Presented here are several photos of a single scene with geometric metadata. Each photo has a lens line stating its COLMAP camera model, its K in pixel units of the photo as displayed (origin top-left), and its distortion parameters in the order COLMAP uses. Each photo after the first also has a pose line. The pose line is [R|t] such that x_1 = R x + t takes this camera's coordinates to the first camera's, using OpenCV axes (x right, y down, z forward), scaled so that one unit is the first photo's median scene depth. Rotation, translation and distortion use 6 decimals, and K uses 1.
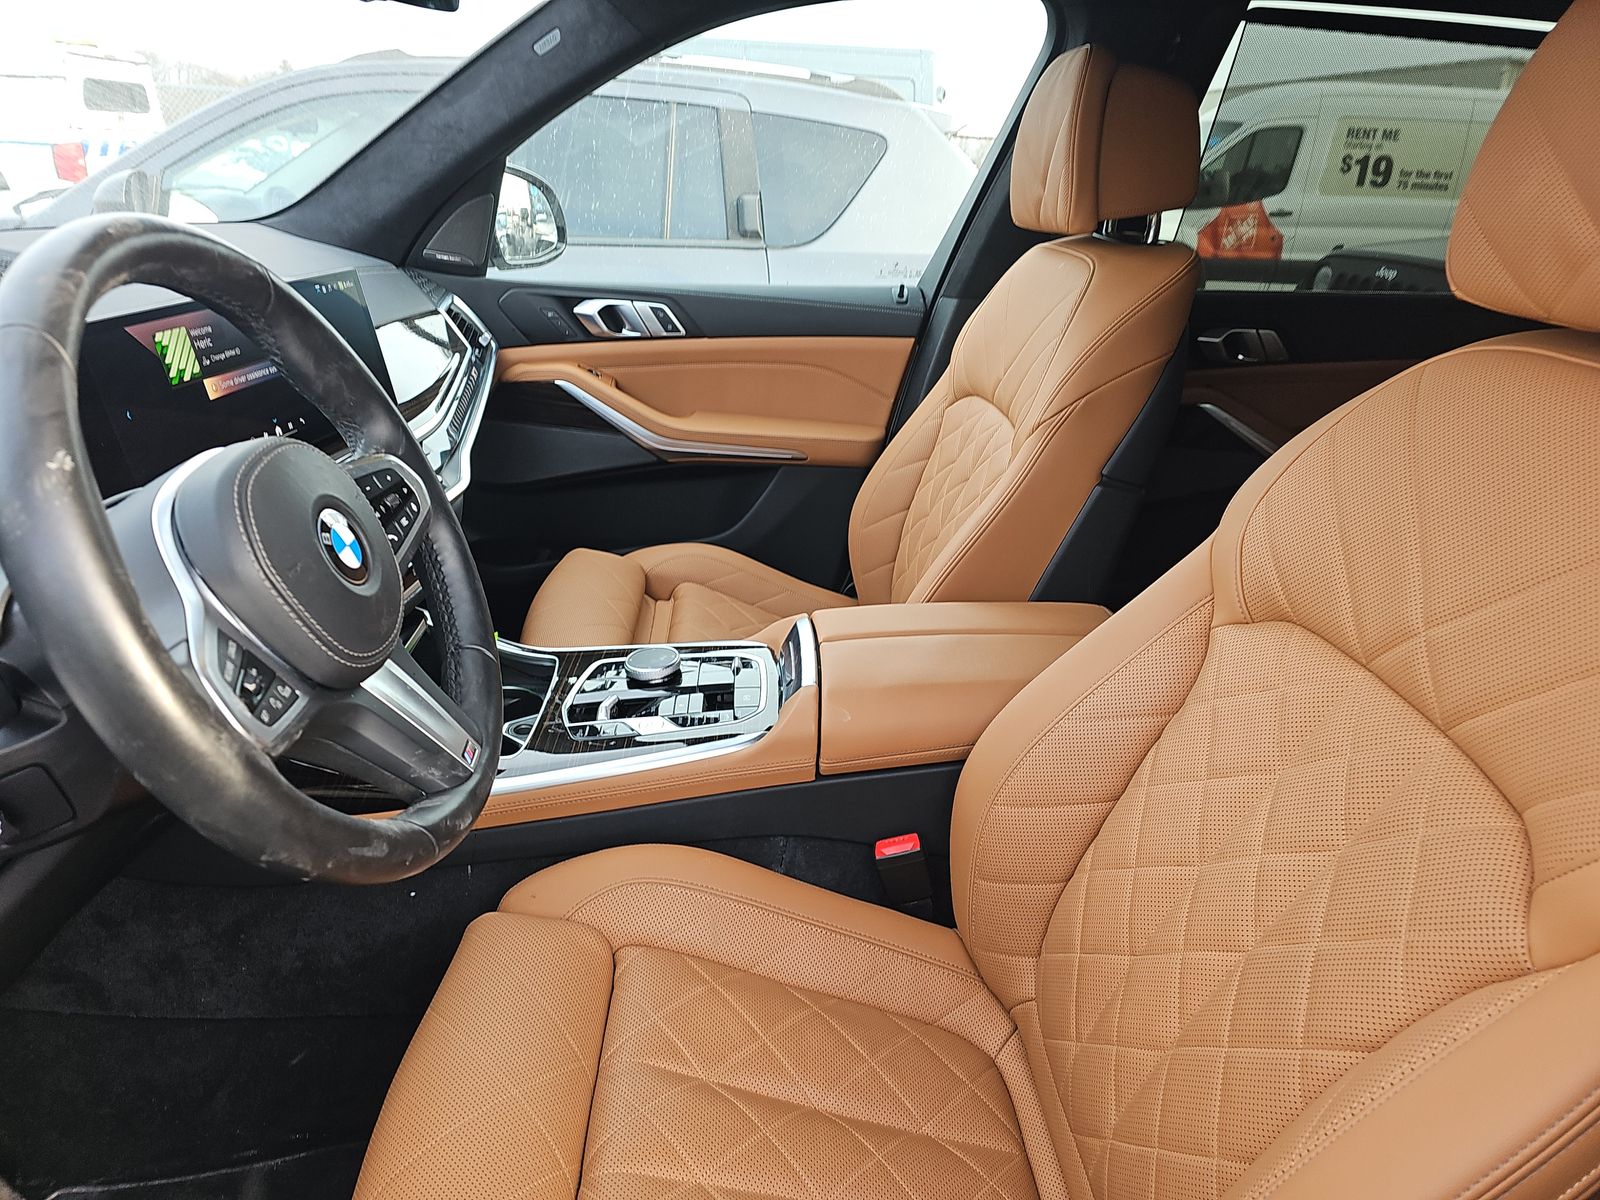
lens RADIAL K [[1051.2, 0, 805.0], [0, 1051.2, 625.7], [0, 0, 1]] dist [0.009770, -0.000639]
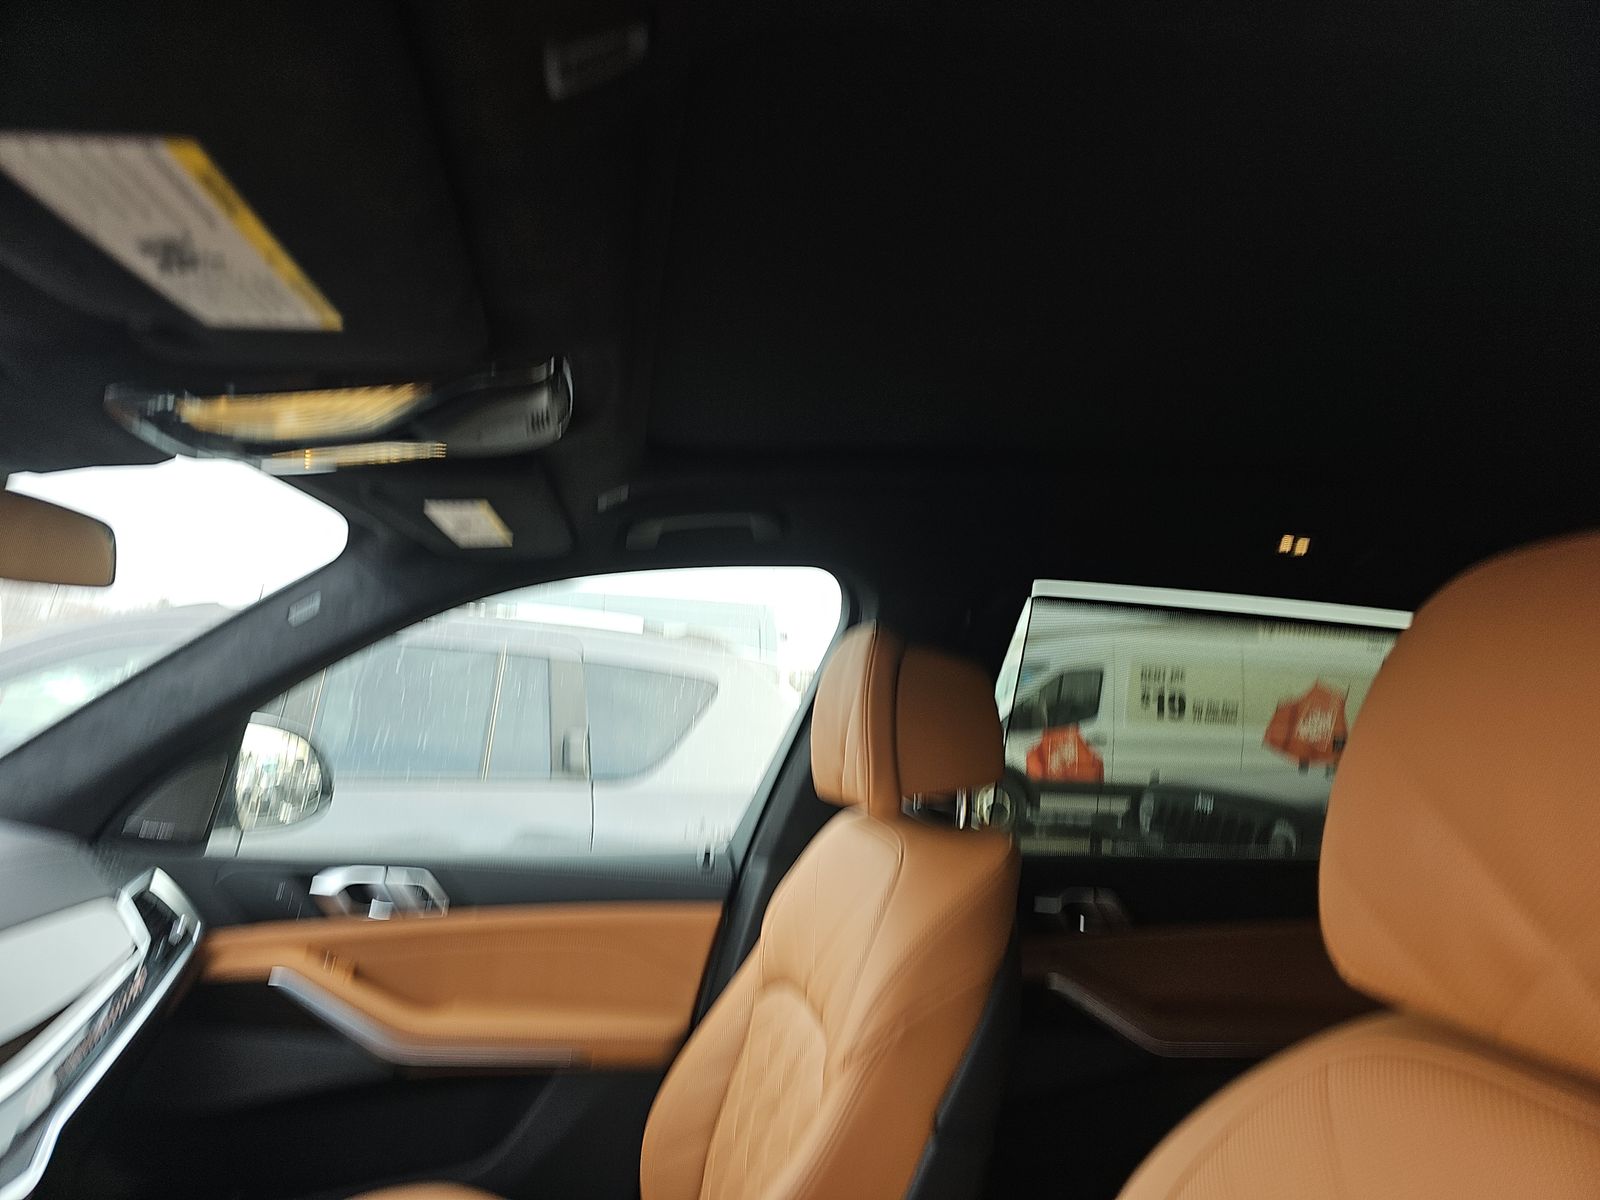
lens RADIAL K [[1051.2, 0, 805.0], [0, 1051.2, 625.7], [0, 0, 1]] dist [0.009770, -0.000639]
pose [[0.991686, 0.014730, 0.127836, 0.058330], [0.044811, 0.891717, -0.450370, -0.087136], [-0.120627, 0.452354, 0.883643, 0.116171]]
